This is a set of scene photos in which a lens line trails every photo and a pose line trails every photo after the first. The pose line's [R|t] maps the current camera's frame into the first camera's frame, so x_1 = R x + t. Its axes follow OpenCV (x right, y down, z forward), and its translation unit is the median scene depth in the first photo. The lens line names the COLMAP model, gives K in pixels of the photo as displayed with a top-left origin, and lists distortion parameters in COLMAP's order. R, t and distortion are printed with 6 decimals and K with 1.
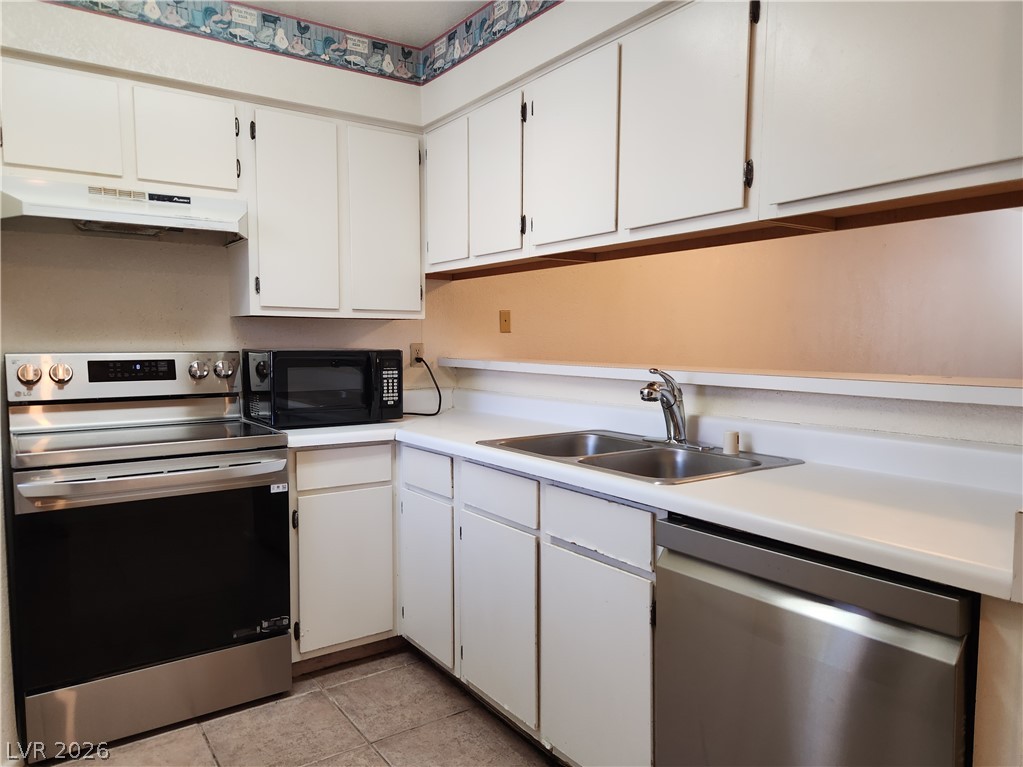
lens RADIAL K [[689.7, 0, 502.6], [0, 689.7, 401.5], [0, 0, 1]] dist [0.026845, -0.017806]
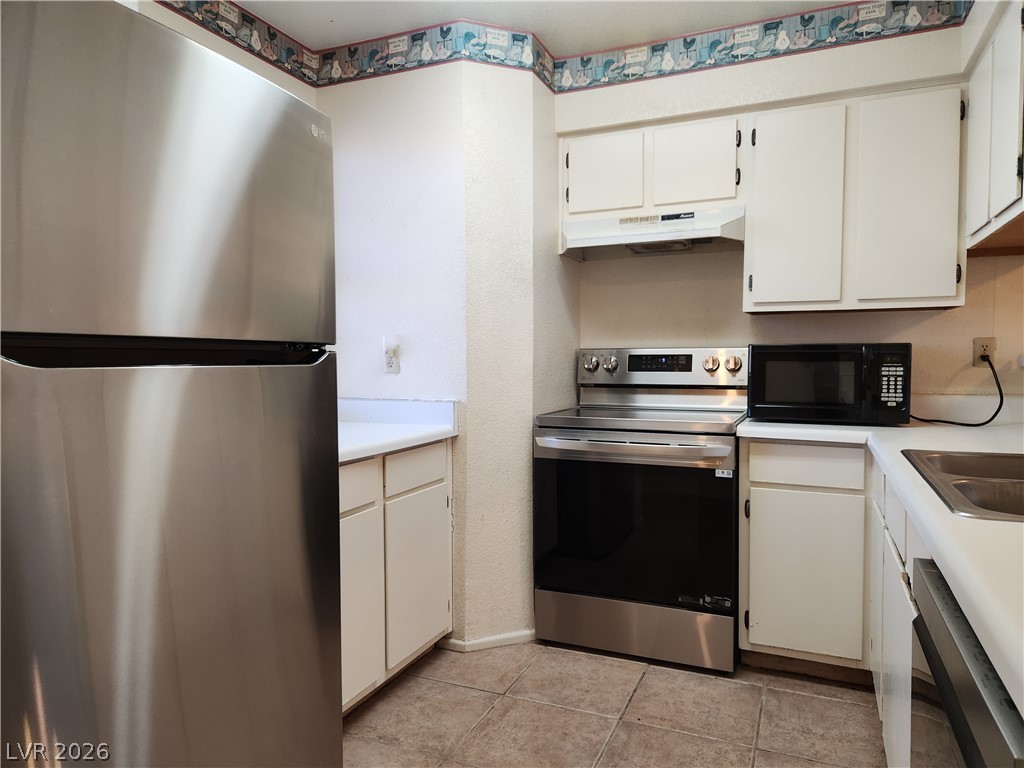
lens RADIAL K [[690.3, 0, 533.2], [0, 690.3, 391.6], [0, 0, 1]] dist [0.026845, -0.017806]
pose [[0.544270, 0.042208, -0.837848, 0.375578], [-0.067329, 0.997709, 0.006523, 0.012646], [0.836204, 0.052861, 0.545865, 0.166991]]
